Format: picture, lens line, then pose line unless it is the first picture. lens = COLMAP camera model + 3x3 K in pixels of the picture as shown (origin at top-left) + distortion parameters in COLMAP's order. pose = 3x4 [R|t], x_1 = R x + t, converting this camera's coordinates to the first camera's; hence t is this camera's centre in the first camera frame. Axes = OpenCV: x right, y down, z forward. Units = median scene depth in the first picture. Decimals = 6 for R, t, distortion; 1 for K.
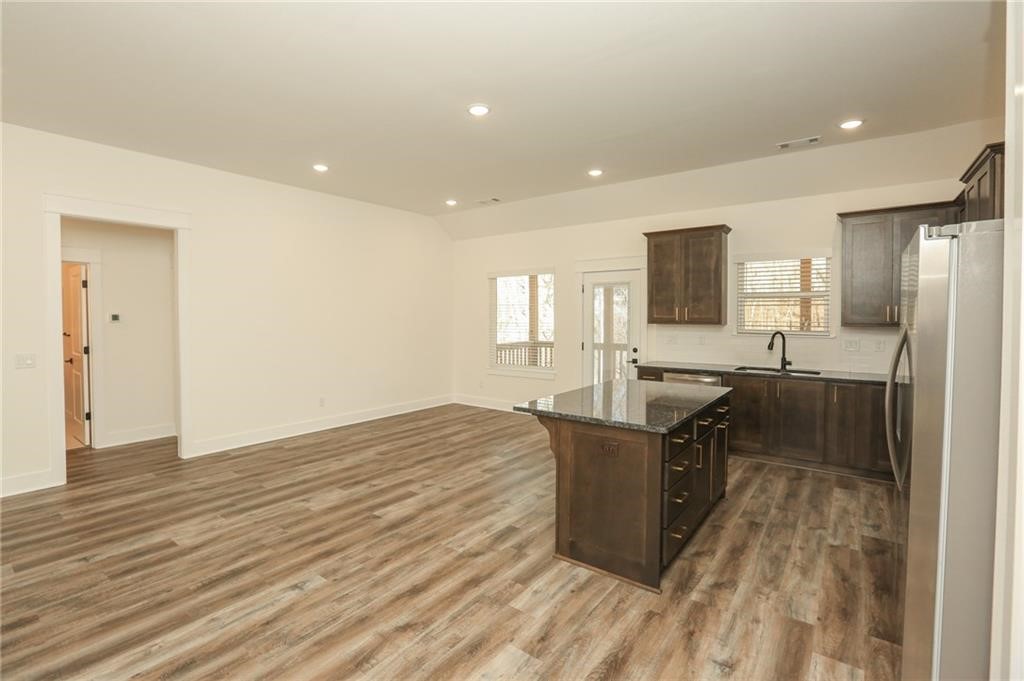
lens RADIAL K [[477.9, 0, 492.9], [0, 477.9, 327.7], [0, 0, 1]] dist [-0.020102, 0.003421]
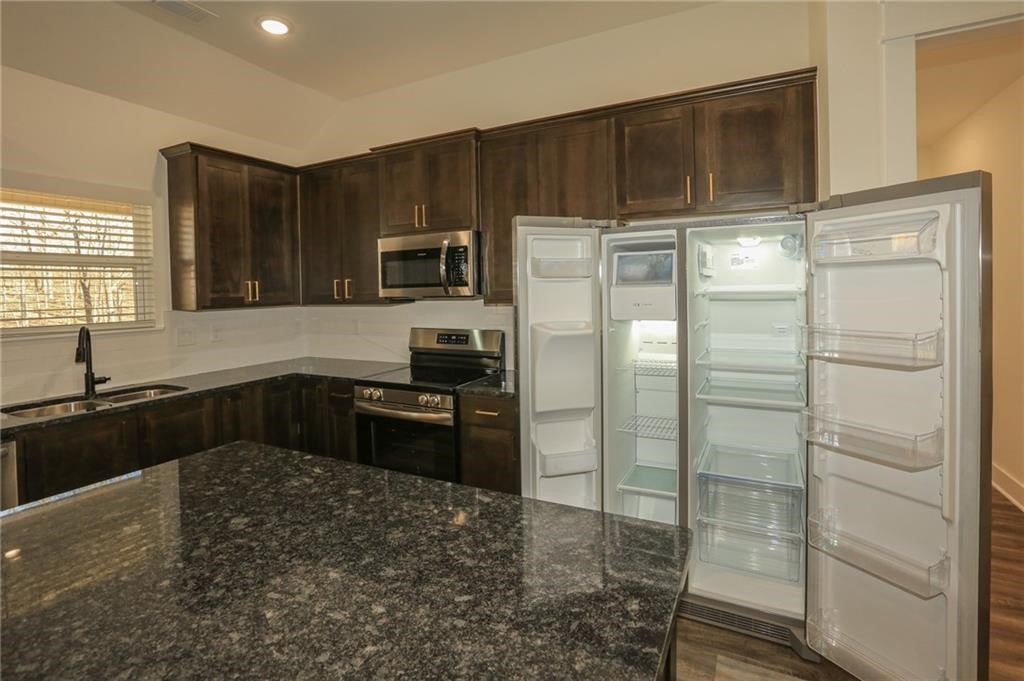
lens RADIAL K [[477.9, 0, 510.5], [0, 477.9, 303.3], [0, 0, 1]] dist [-0.020102, 0.003421]
pose [[-0.180425, -0.017910, 0.983426, -0.026311], [0.046657, 0.998553, 0.026745, -0.012219], [-0.982482, 0.050709, -0.179328, 0.719247]]
